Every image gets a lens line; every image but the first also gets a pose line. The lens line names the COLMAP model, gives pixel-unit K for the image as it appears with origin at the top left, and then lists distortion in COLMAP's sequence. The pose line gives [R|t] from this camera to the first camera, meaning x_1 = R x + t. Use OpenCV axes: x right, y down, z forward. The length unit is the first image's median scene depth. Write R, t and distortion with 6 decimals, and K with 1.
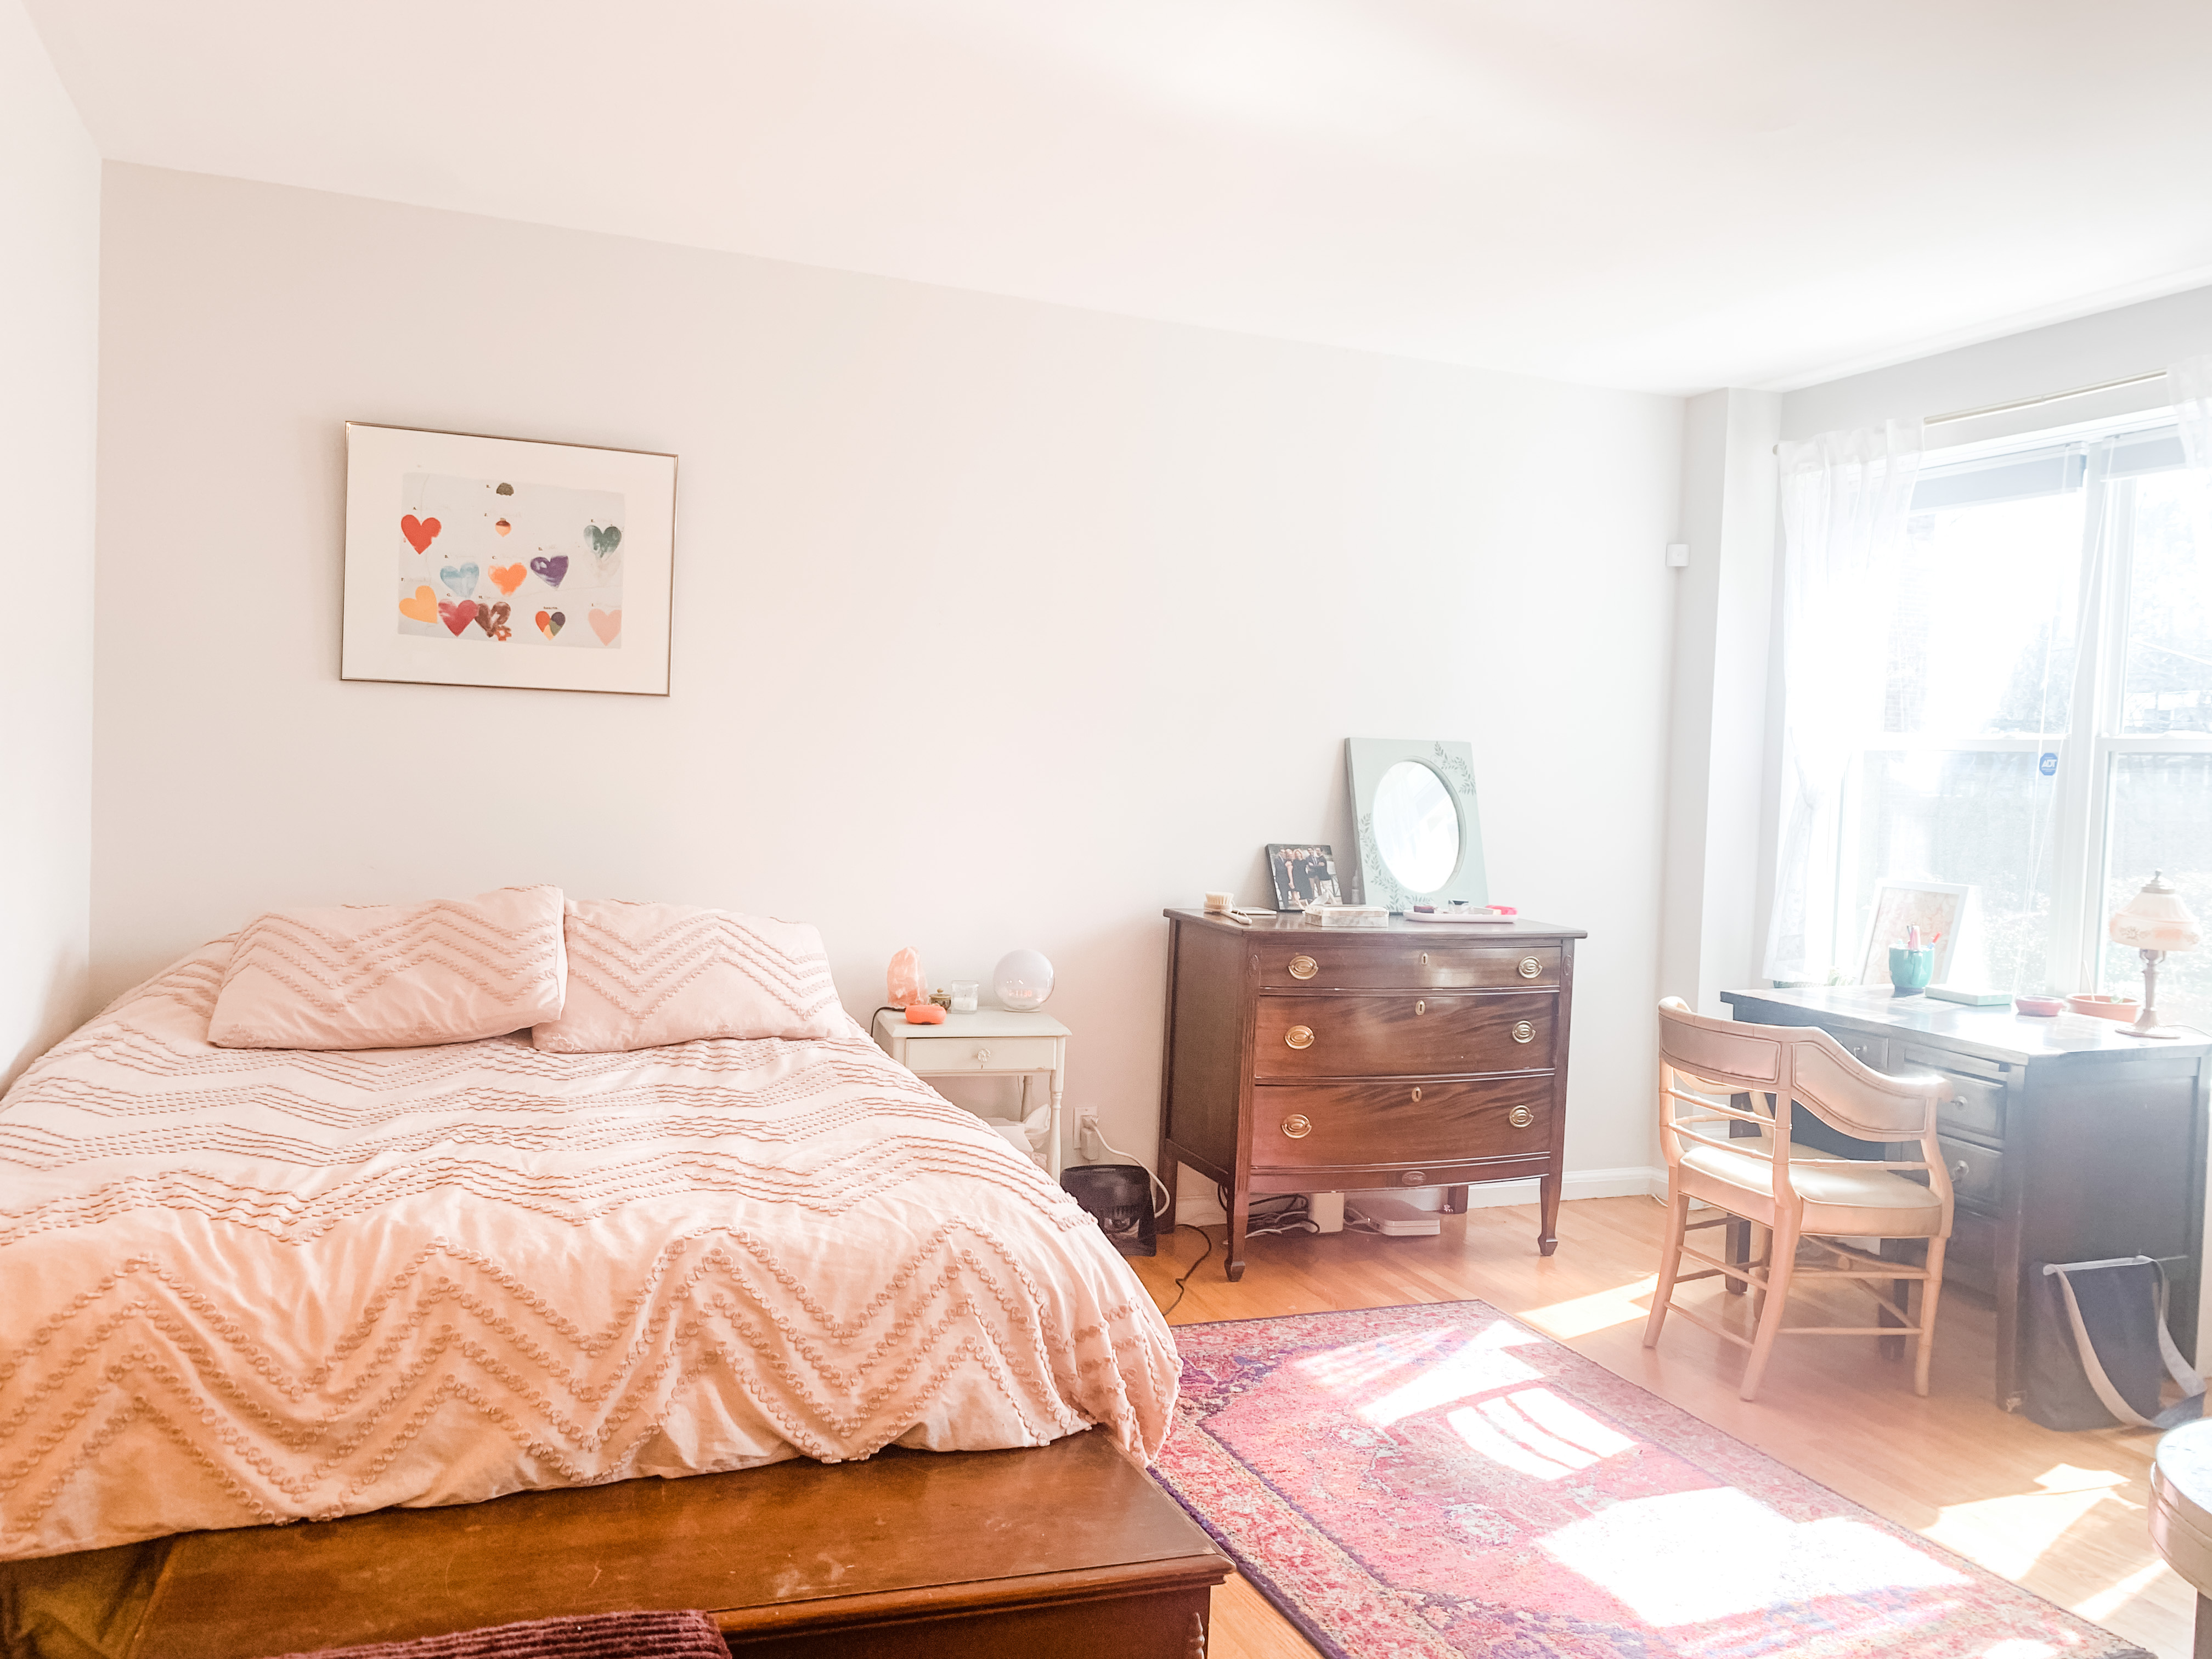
lens RADIAL K [[1759.6, 0, 1106.0], [0, 1759.6, 829.5], [0, 0, 1]] dist [-0.006334, -0.003807]
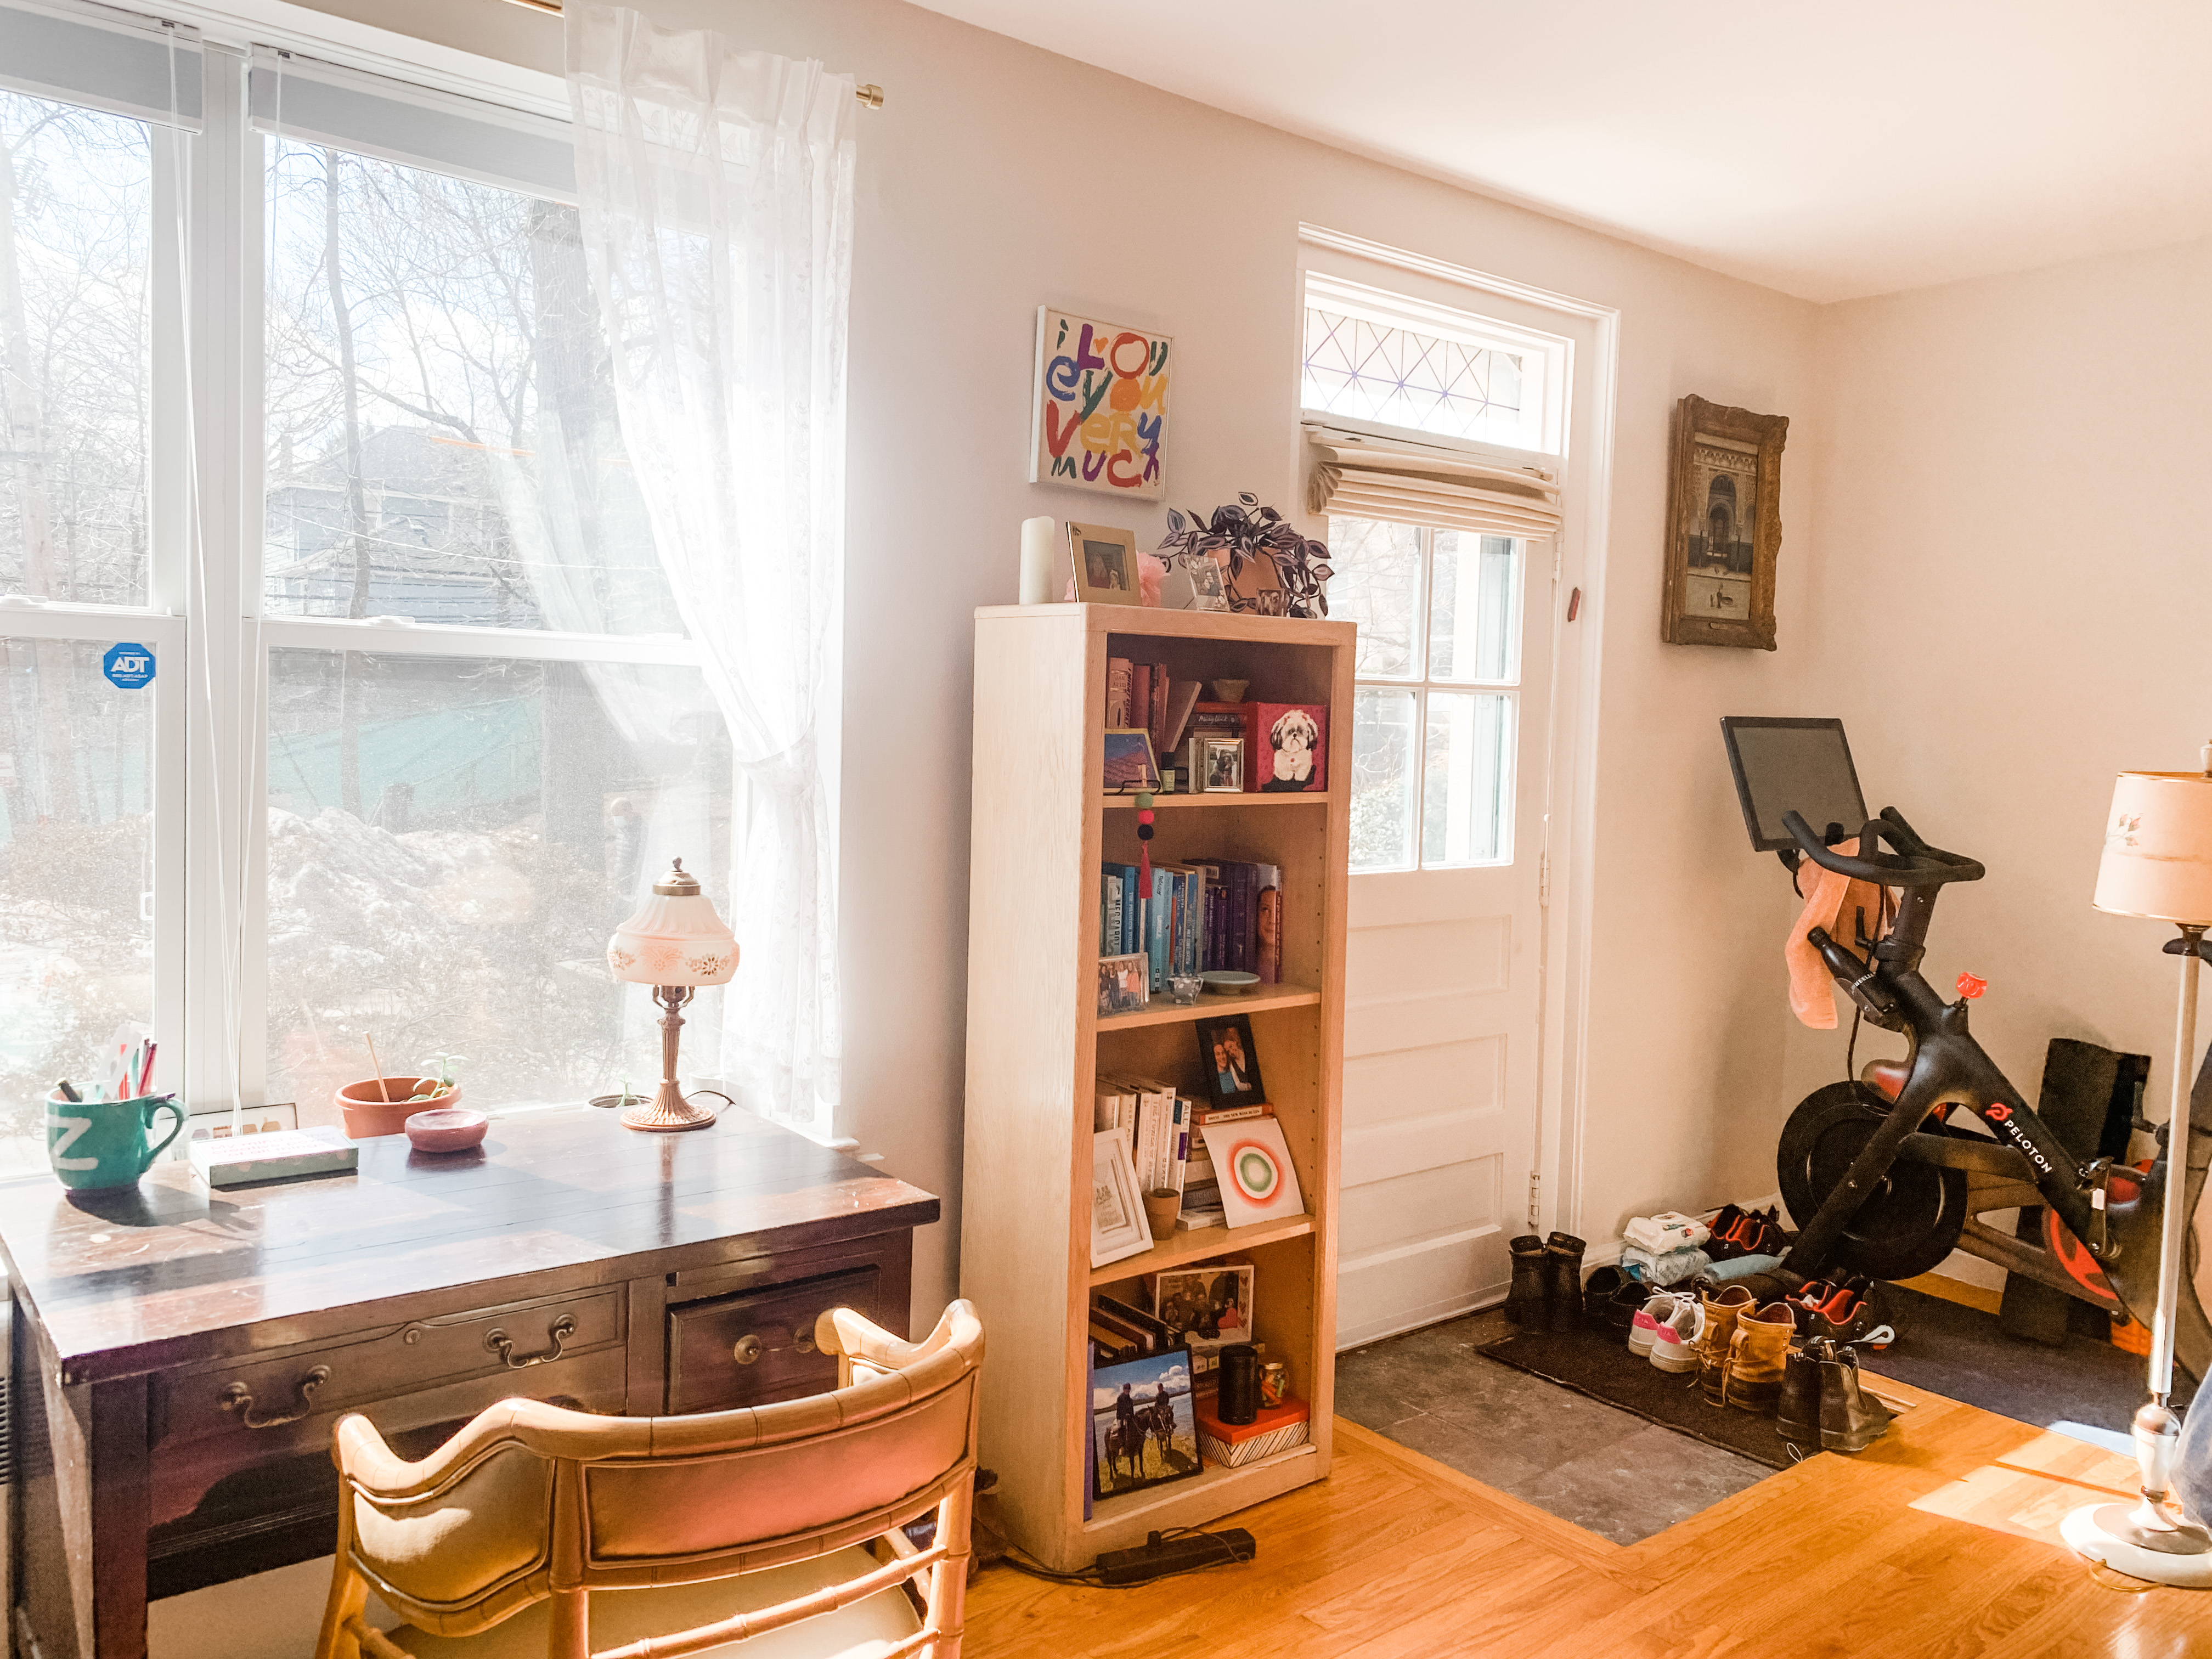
lens RADIAL K [[1717.8, 0, 1108.8], [0, 1717.8, 816.7], [0, 0, 1]] dist [0.161506, -0.415093]
pose [[-0.313667, -0.100179, 0.944234, -0.028026], [-0.004061, 0.994551, 0.104168, -0.053482], [-0.949524, 0.028840, -0.312365, 0.992973]]
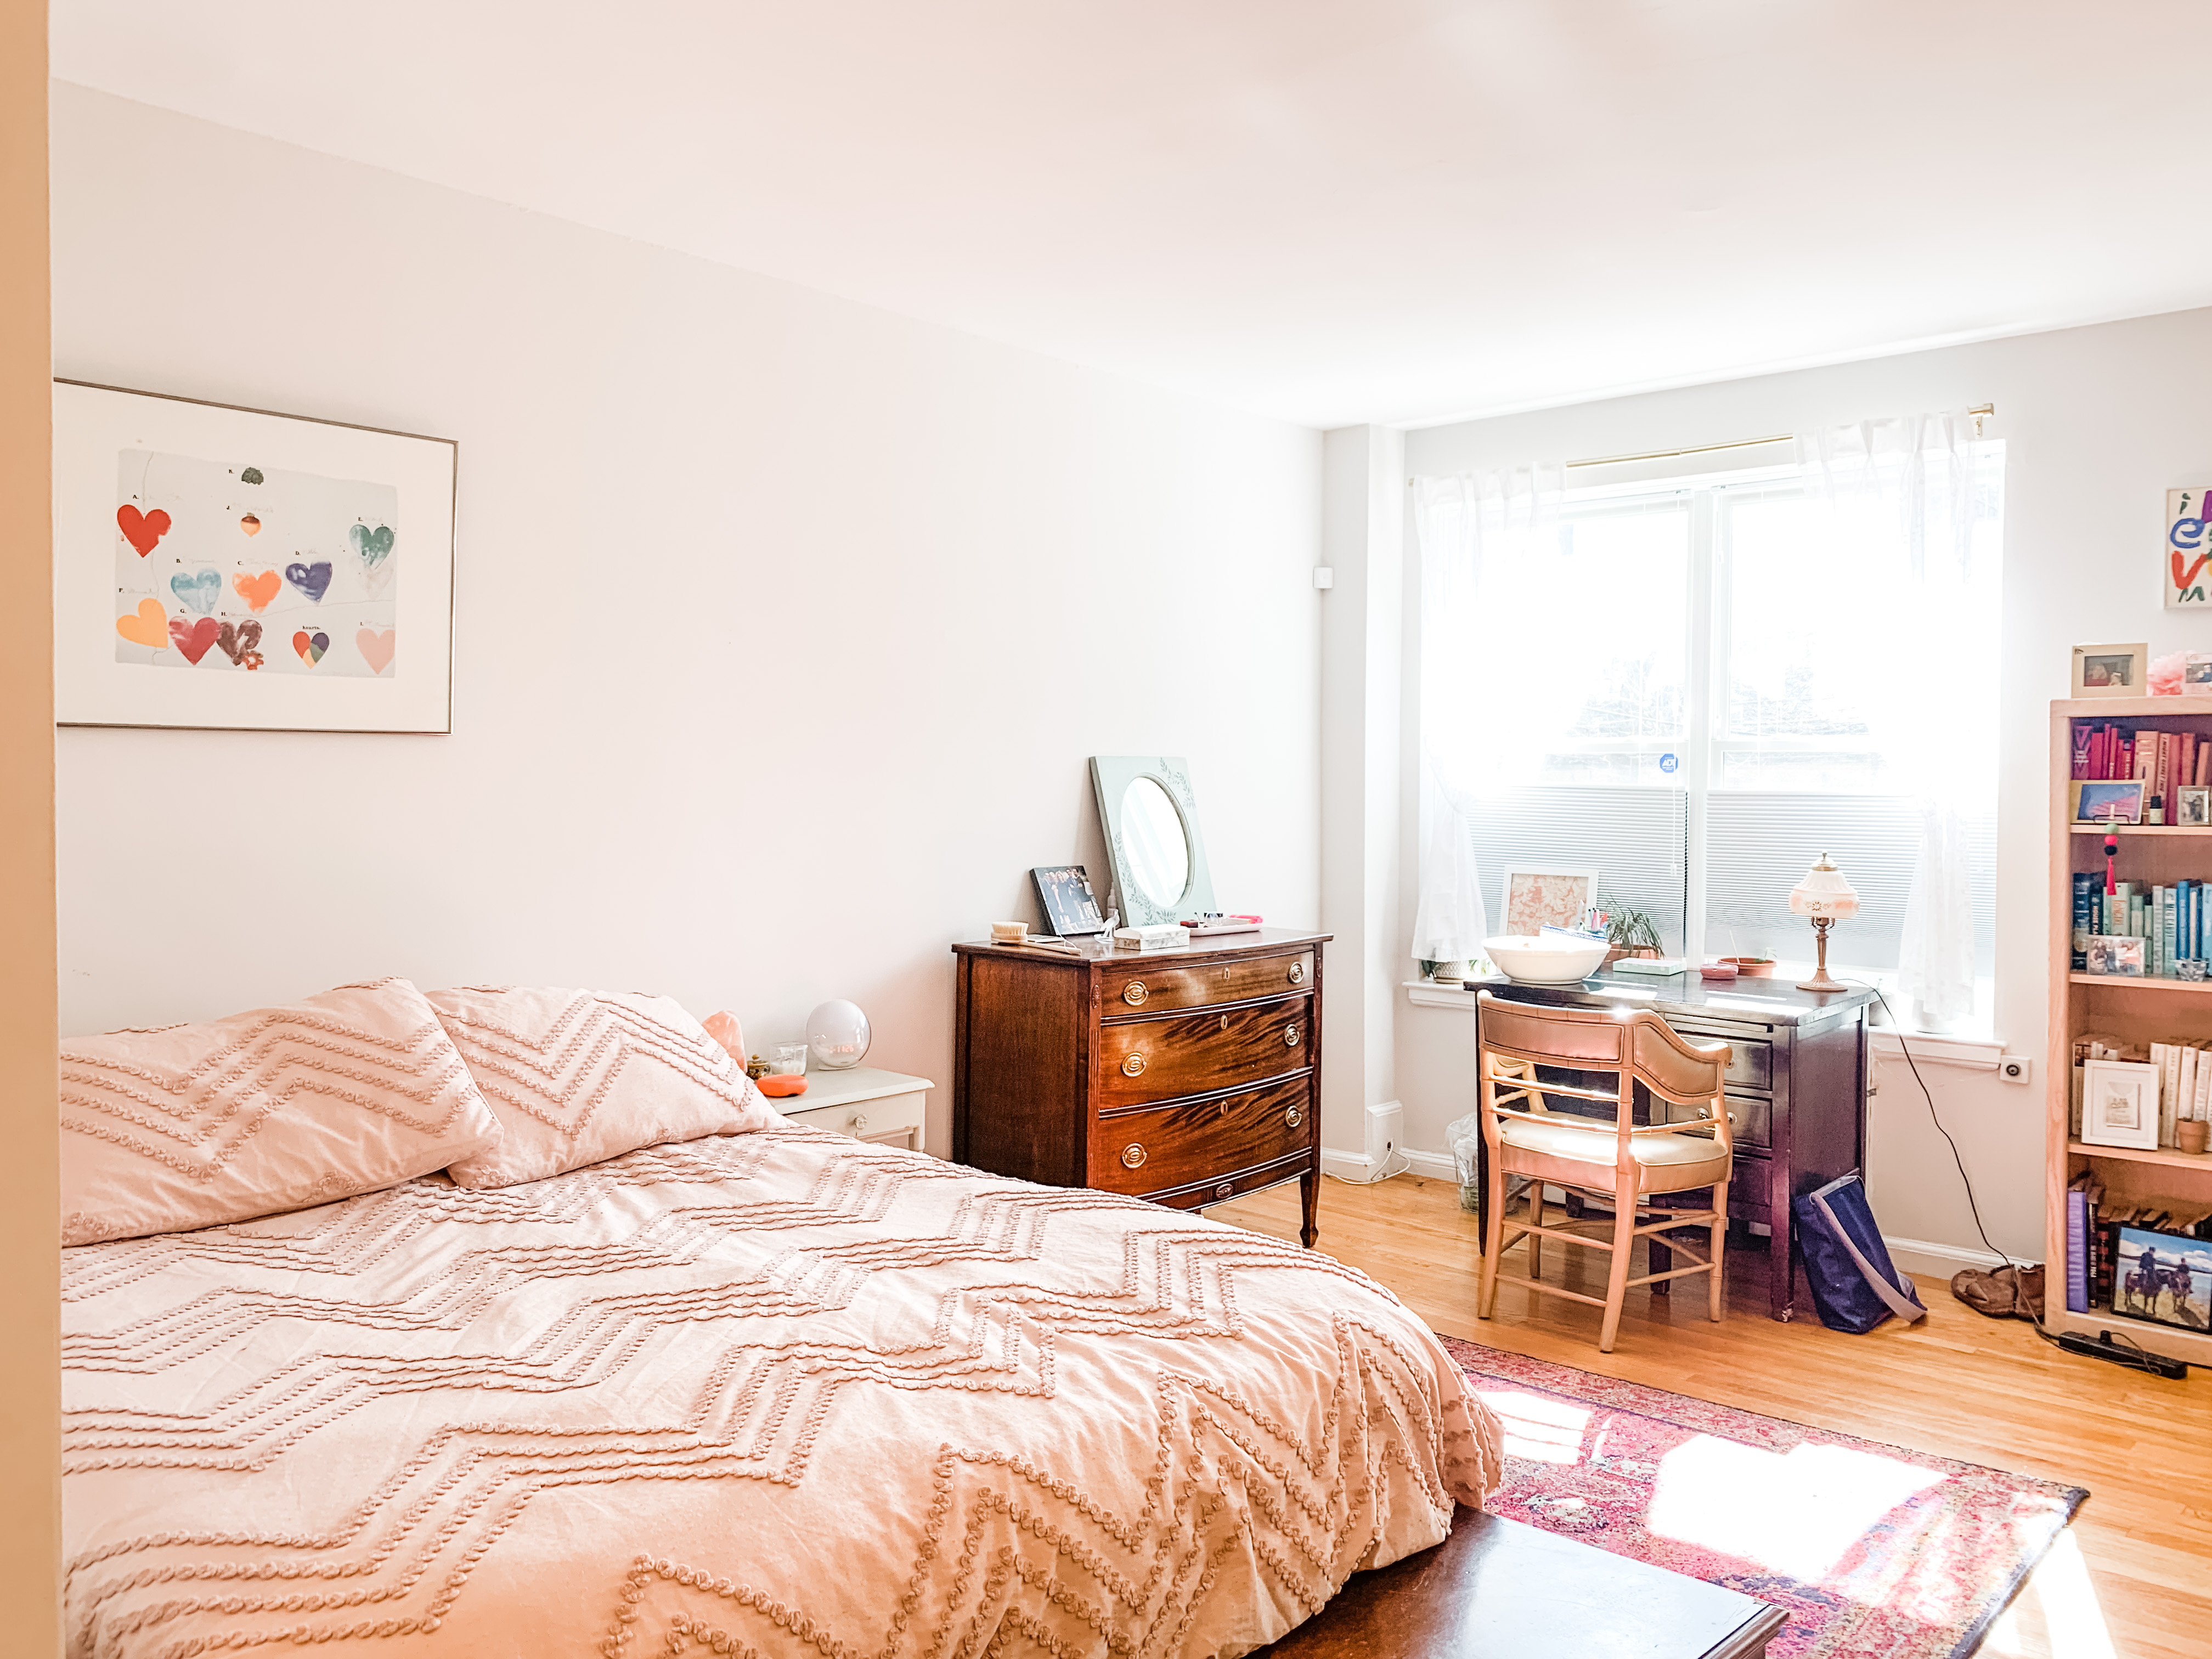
lens RADIAL K [[1724.3, 0, 1104.0], [0, 1724.3, 821.6], [0, 0, 1]] dist [0.003676, 0.002042]
pose [[0.897350, -0.045396, 0.438978, -0.344408], [0.045842, 0.998903, 0.009589, -0.029985], [-0.438932, 0.011519, 0.898447, 0.145667]]
